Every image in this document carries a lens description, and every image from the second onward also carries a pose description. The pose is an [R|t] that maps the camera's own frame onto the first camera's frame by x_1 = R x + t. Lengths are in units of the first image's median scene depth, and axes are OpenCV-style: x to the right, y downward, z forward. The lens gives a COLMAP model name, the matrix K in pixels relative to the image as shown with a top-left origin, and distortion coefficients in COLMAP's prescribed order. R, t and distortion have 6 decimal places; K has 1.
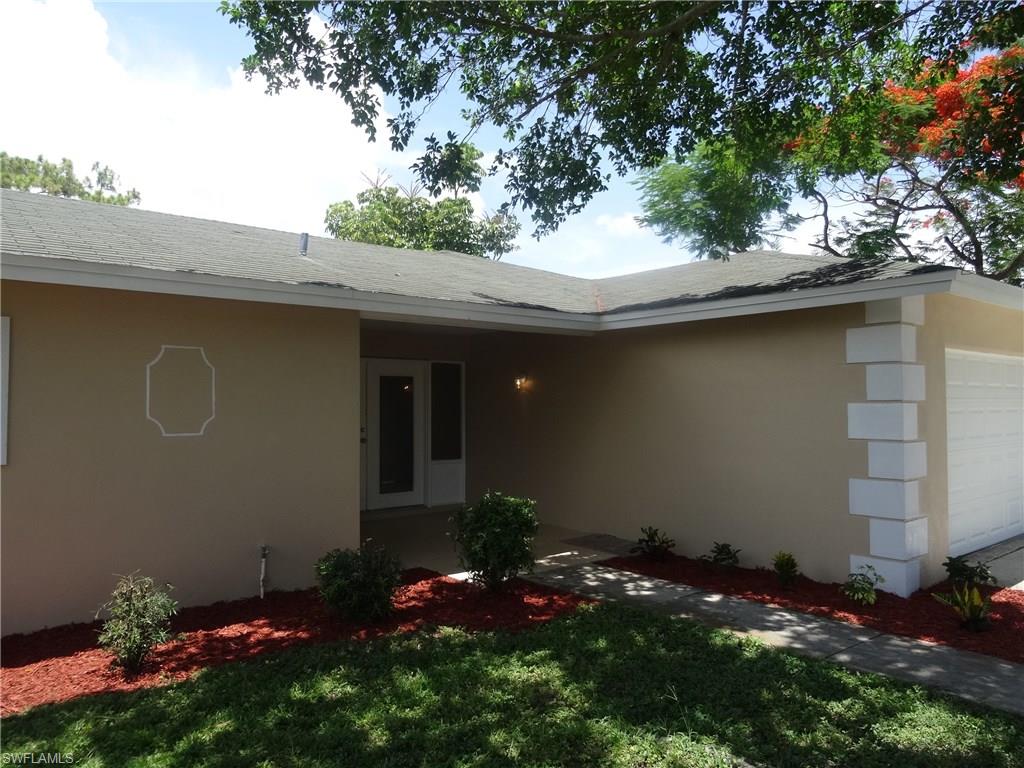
lens RADIAL K [[736.4, 0, 512.0], [0, 736.4, 384.0], [0, 0, 1]] dist [-0.001016, 0.002274]
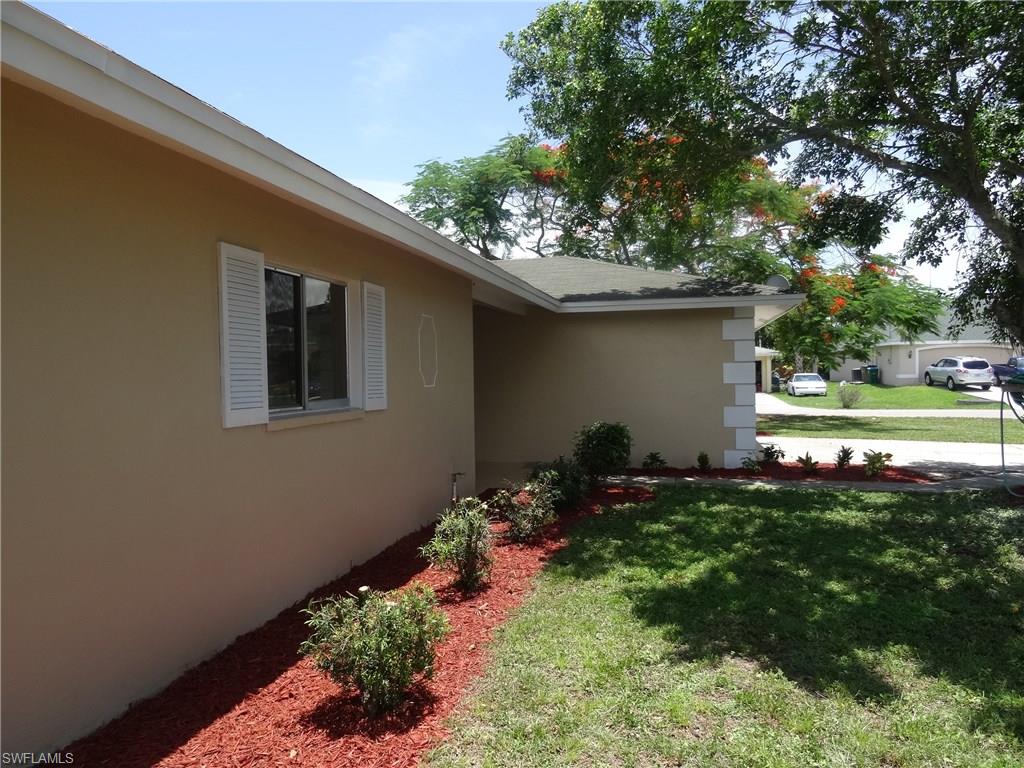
lens RADIAL K [[736.4, 0, 512.0], [0, 736.4, 384.0], [0, 0, 1]] dist [-0.001016, 0.002274]
pose [[0.804054, -0.014426, 0.594381, -0.903394], [-0.005894, 0.999463, 0.032230, 0.019756], [-0.594526, -0.029418, 0.803538, -0.084270]]
